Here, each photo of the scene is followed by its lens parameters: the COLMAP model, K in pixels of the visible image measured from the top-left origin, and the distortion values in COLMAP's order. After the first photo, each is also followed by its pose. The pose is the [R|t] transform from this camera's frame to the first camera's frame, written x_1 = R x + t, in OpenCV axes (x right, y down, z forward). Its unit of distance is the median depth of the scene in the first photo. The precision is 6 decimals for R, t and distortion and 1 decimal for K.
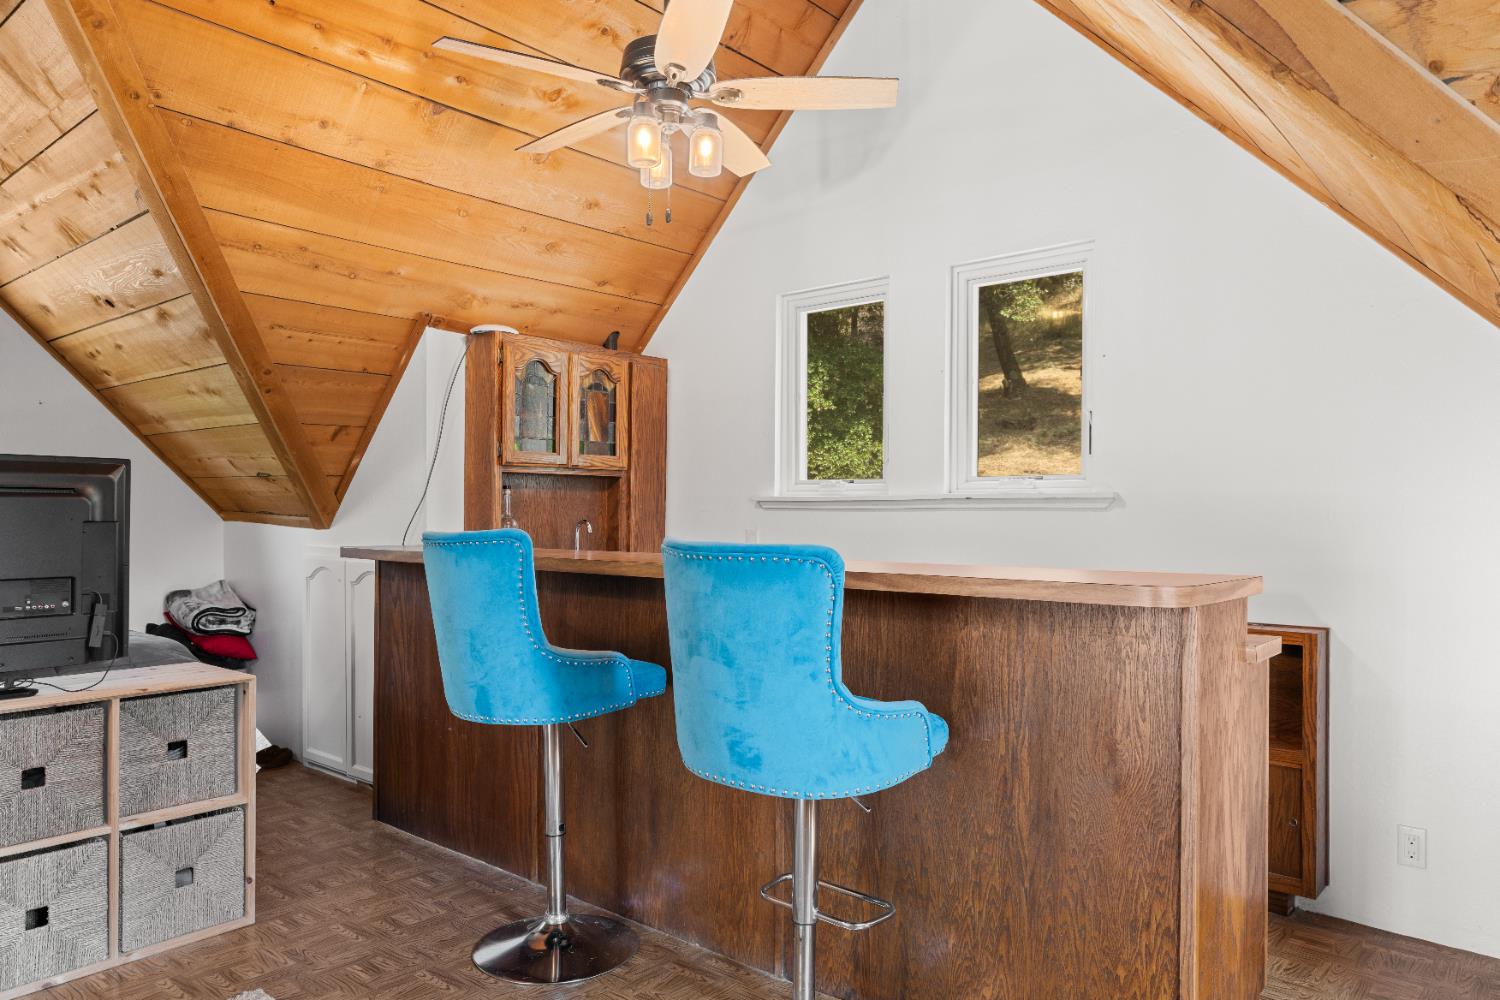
lens RADIAL K [[998.5, 0, 745.8], [0, 998.5, 510.1], [0, 0, 1]] dist [-0.003178, -0.002380]
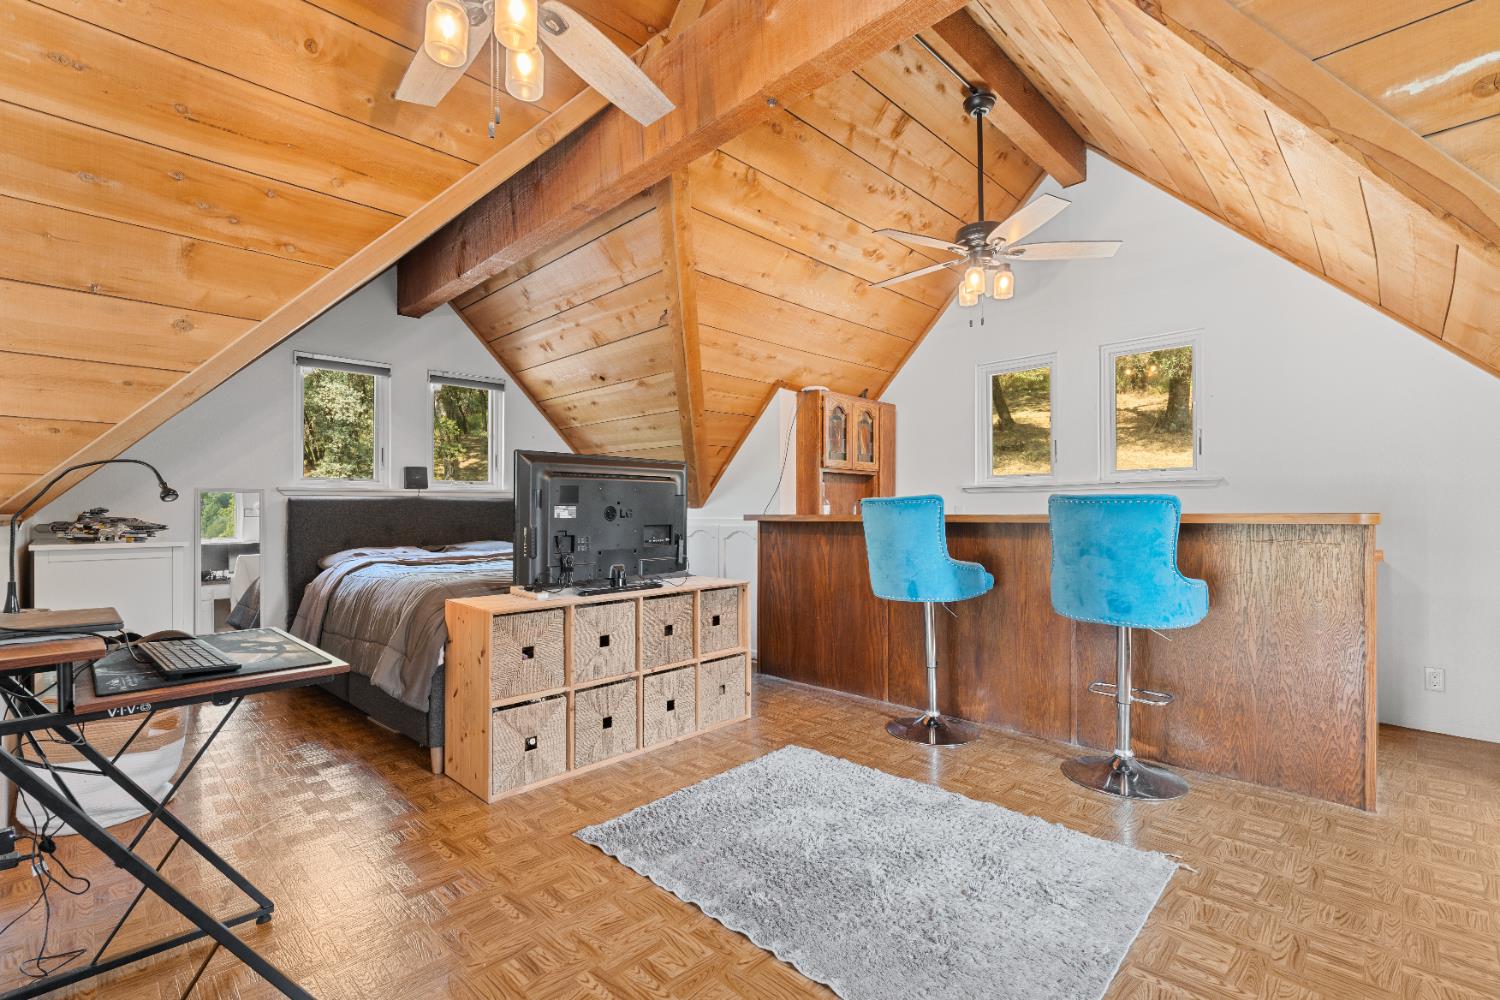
lens RADIAL K [[668.8, 0, 746.2], [0, 668.8, 505.0], [0, 0, 1]] dist [-0.013821, 0.005526]
pose [[0.997318, -0.008574, -0.072679, -0.359108], [0.007992, 0.999934, -0.008300, 0.033404], [0.072746, 0.007697, 0.997321, -0.185967]]
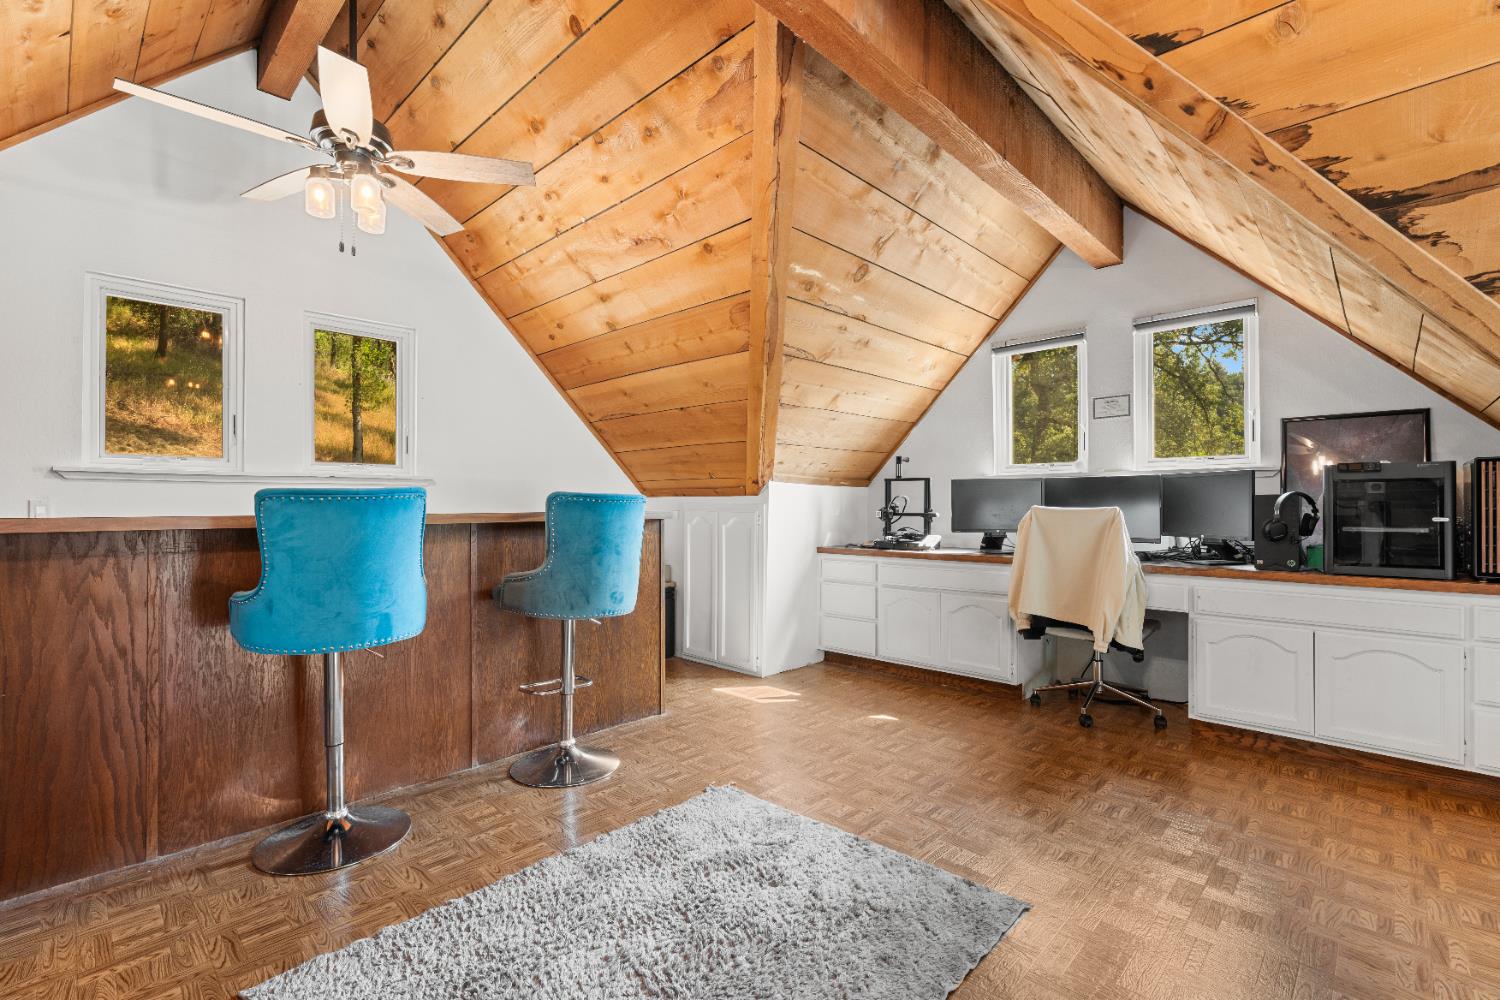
lens RADIAL K [[668.8, 0, 746.2], [0, 668.8, 505.0], [0, 0, 1]] dist [-0.013821, 0.005526]
pose [[0.057467, -0.000350, 0.998347, -0.793082], [-0.000668, 1.000000, 0.000389, 0.031495], [-0.998347, -0.000689, 0.057467, 0.384223]]
